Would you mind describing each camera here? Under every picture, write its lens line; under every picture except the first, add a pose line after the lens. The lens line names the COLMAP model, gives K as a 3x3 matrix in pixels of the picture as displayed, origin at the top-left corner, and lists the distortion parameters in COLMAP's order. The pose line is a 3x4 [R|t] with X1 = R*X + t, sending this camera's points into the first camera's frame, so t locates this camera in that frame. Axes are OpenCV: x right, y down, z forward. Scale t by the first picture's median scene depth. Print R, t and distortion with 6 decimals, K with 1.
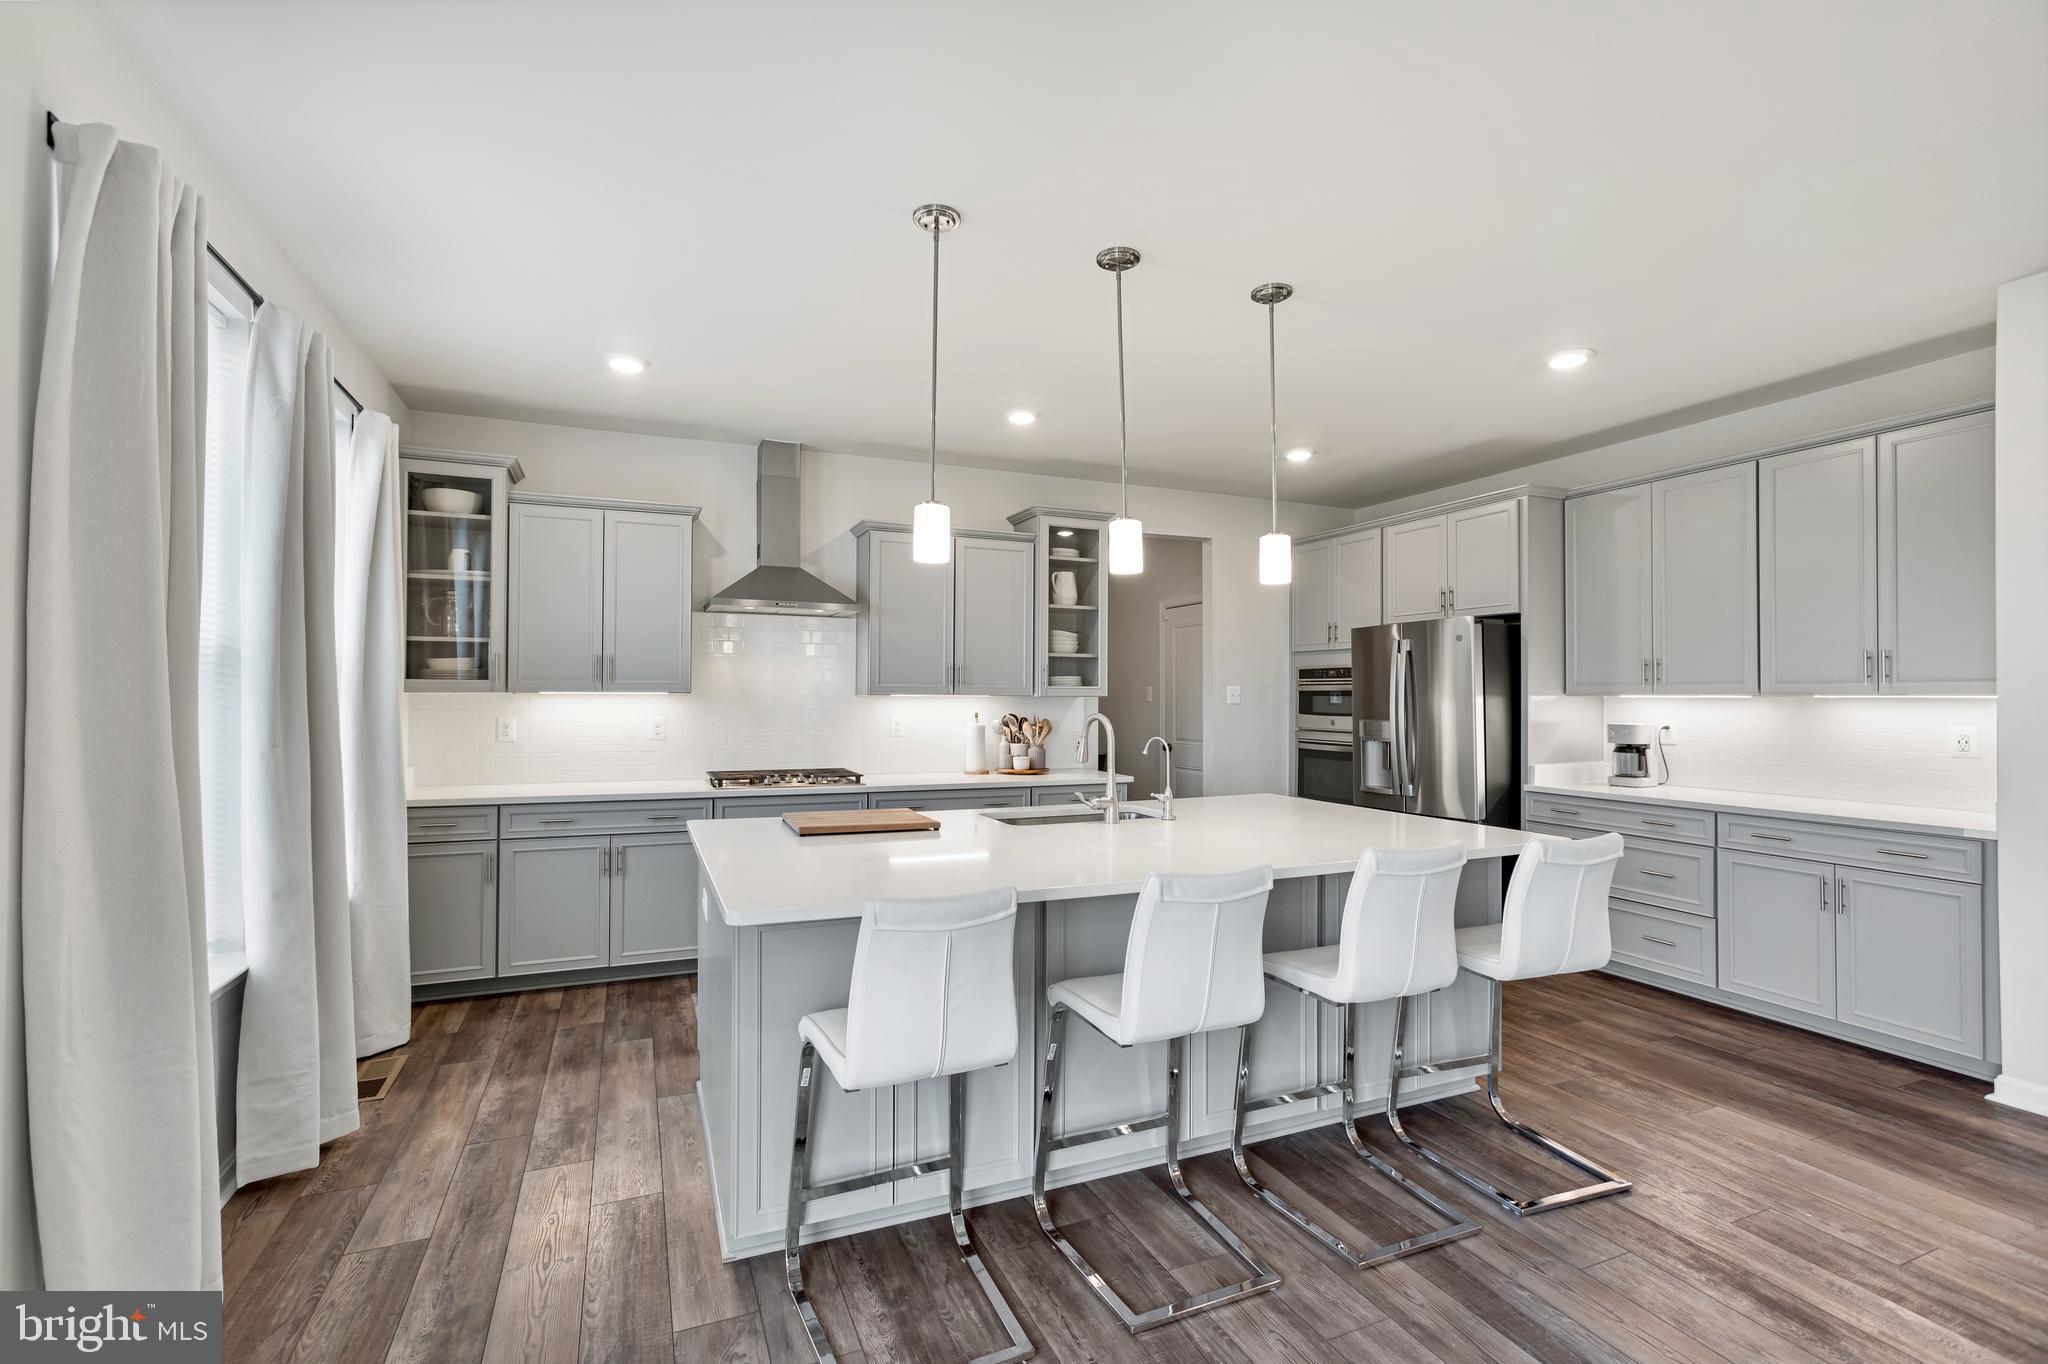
lens RADIAL K [[910.5, 0, 1022.5], [0, 910.5, 684.5], [0, 0, 1]] dist [-0.005247, 0.006226]
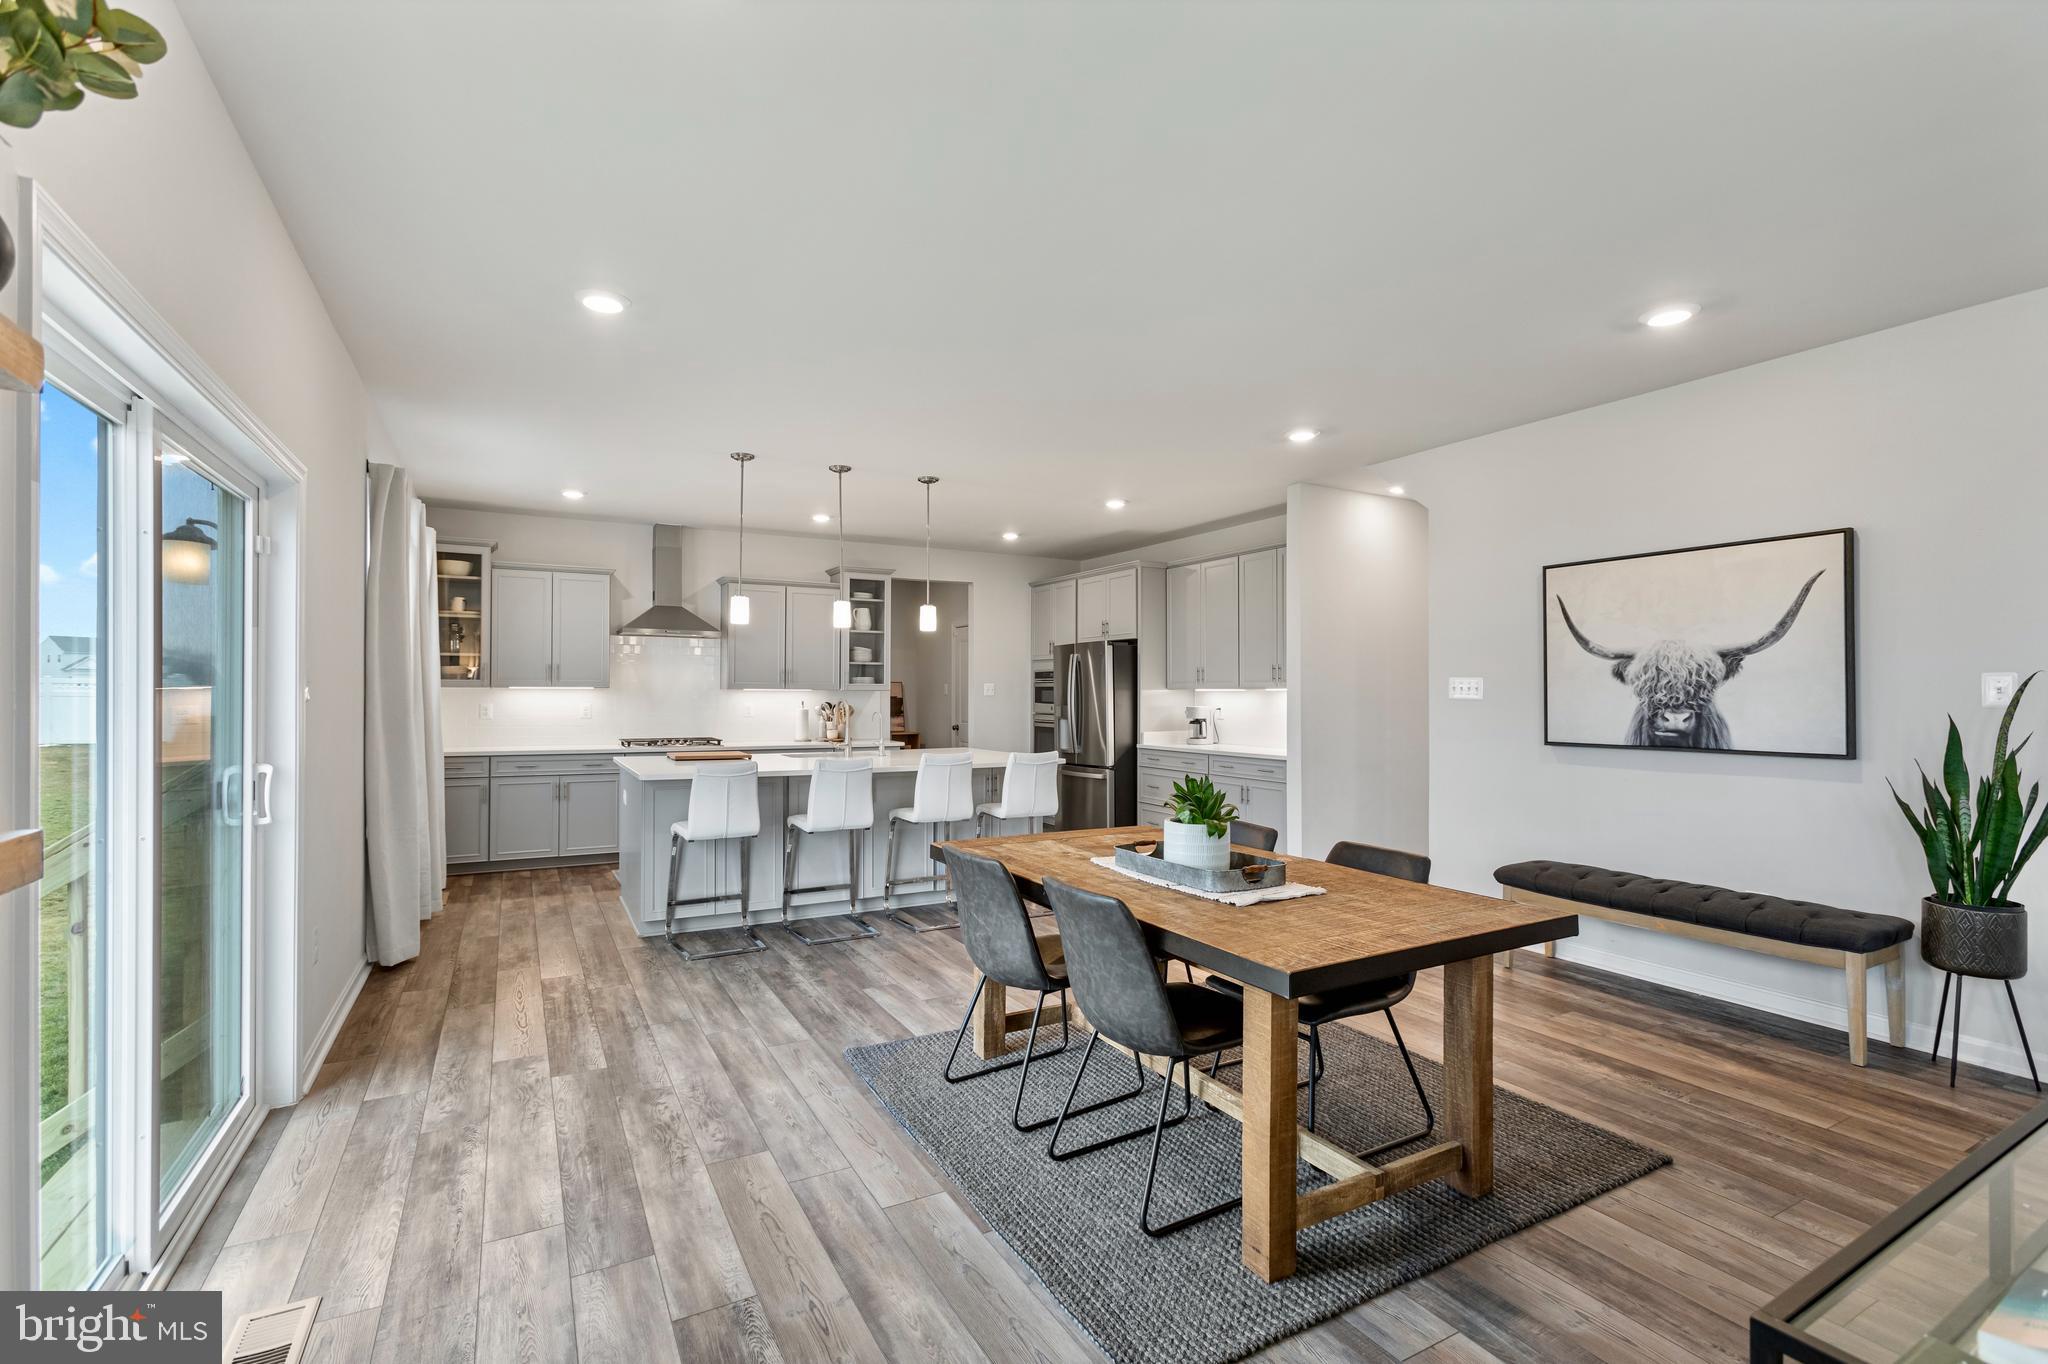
lens RADIAL K [[910.5, 0, 1017.2], [0, 910.5, 689.3], [0, 0, 1]] dist [-0.005247, 0.006226]
pose [[0.995432, 0.000322, 0.095471, 0.186008], [-0.001172, 0.999960, 0.008840, -0.002752], [-0.095464, -0.008911, 0.995393, -0.629038]]
